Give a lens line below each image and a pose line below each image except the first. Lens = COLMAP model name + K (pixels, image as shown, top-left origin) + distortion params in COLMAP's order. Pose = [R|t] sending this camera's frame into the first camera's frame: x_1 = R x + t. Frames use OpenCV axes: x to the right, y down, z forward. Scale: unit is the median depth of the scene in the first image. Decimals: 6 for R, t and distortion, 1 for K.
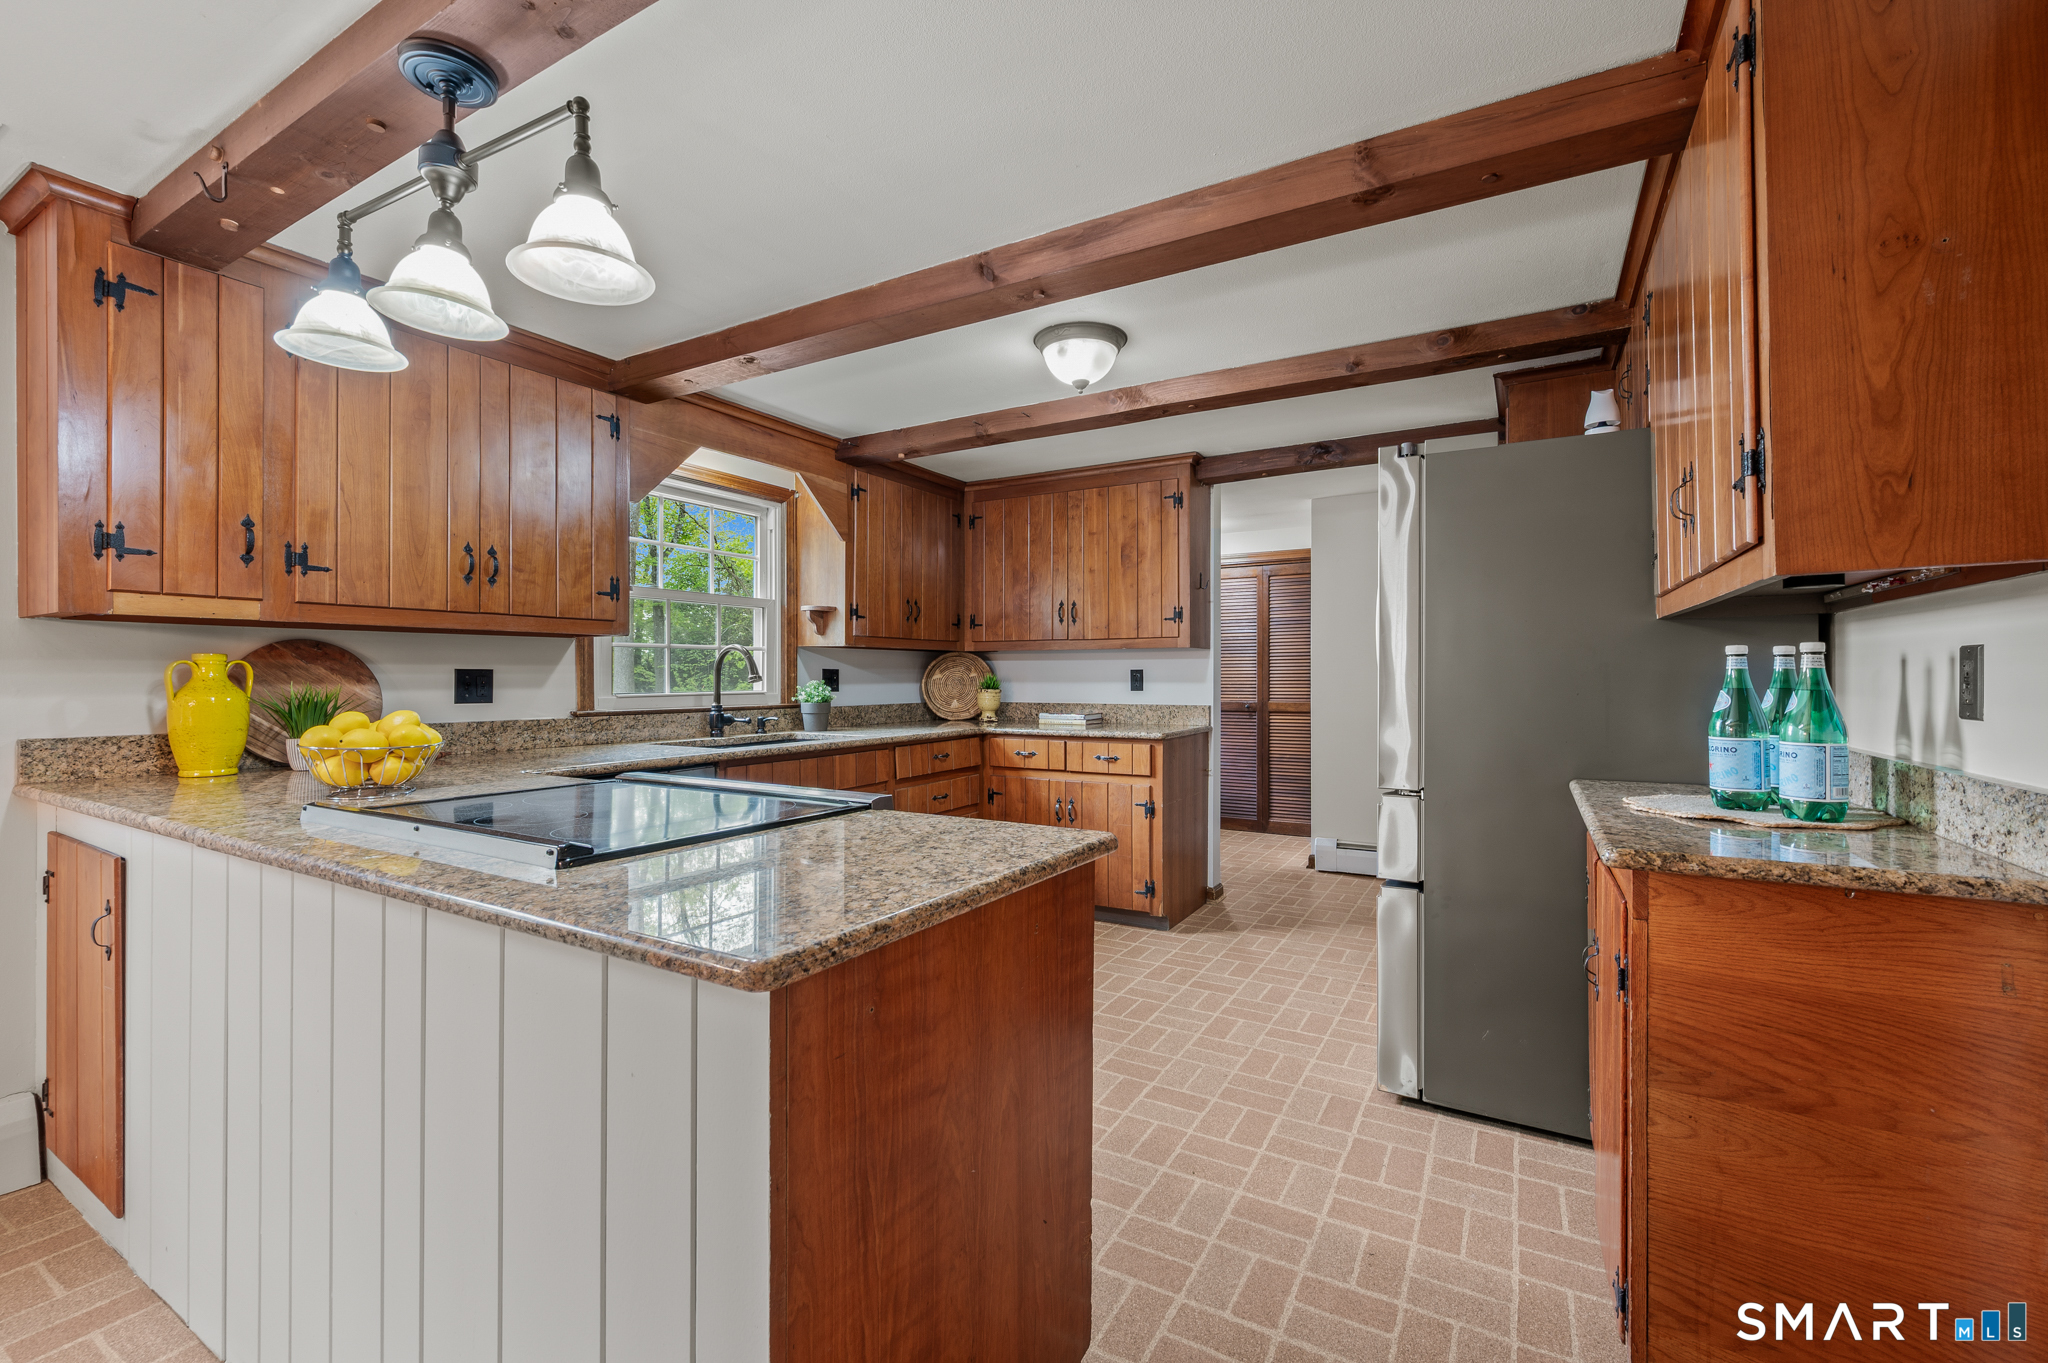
lens RADIAL K [[812.4, 0, 966.2], [0, 812.4, 669.3], [0, 0, 1]] dist [-0.003323, -0.002087]
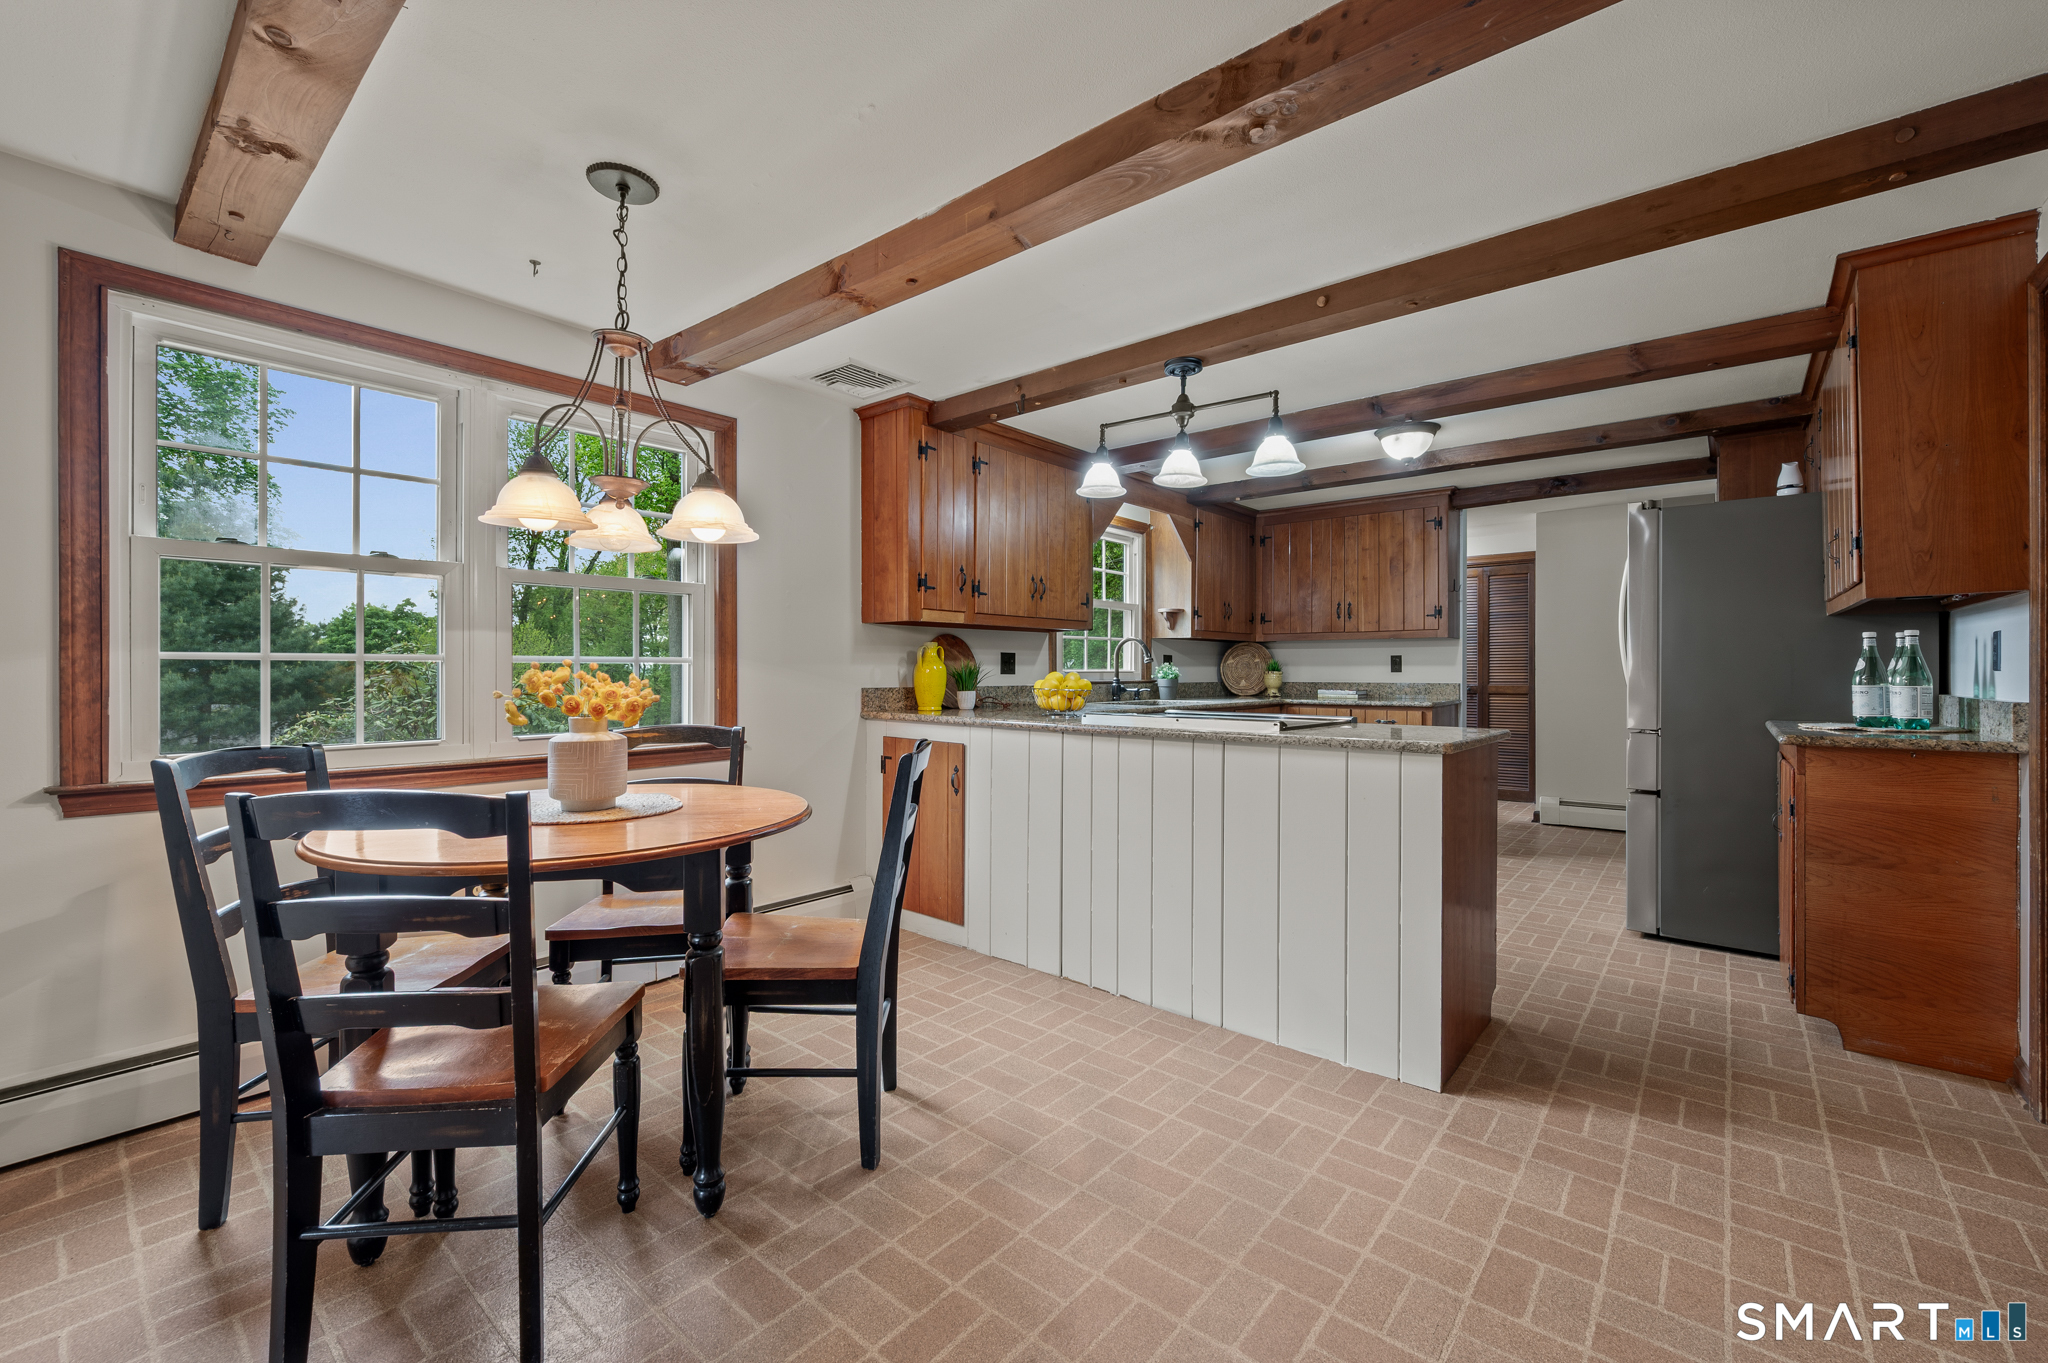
lens RADIAL K [[812.4, 0, 1019.2], [0, 812.4, 665.9], [0, 0, 1]] dist [-0.003323, -0.002087]
pose [[0.993207, -0.001743, -0.116346, -0.366154], [0.002133, 0.999993, 0.003227, 0.018817], [0.116340, -0.003453, 0.993203, -0.521813]]
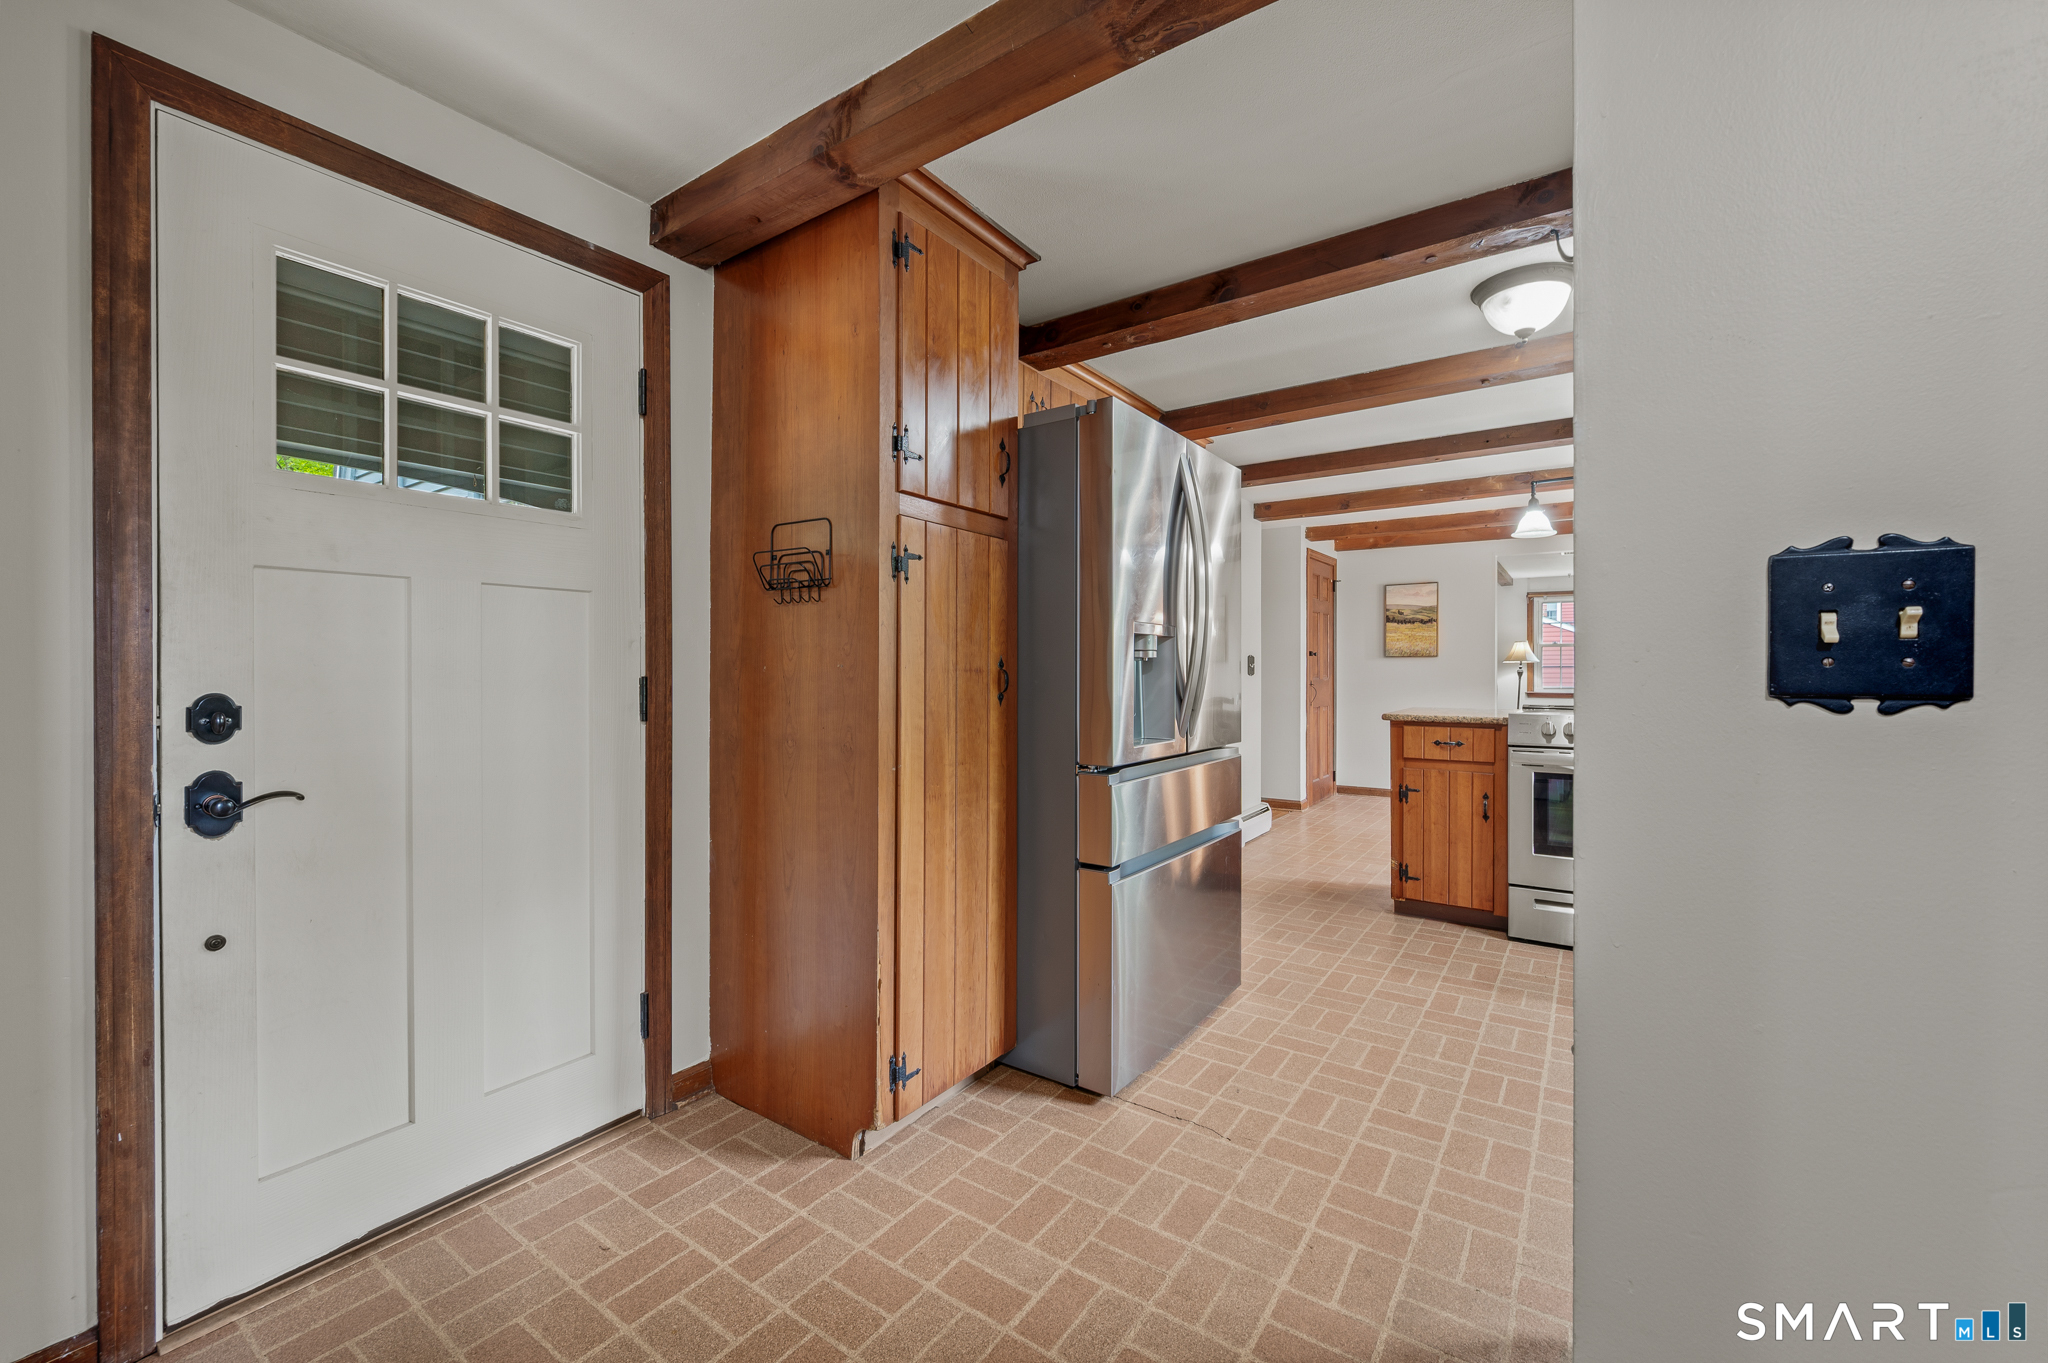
lens RADIAL K [[812.4, 0, 1062.5], [0, 812.4, 671.0], [0, 0, 1]] dist [-0.003323, -0.002087]
pose [[-0.999404, 0.002068, -0.034467, 0.618078], [0.002360, 0.999962, -0.008448, 0.033036], [0.034448, -0.008524, -0.999370, 1.685688]]
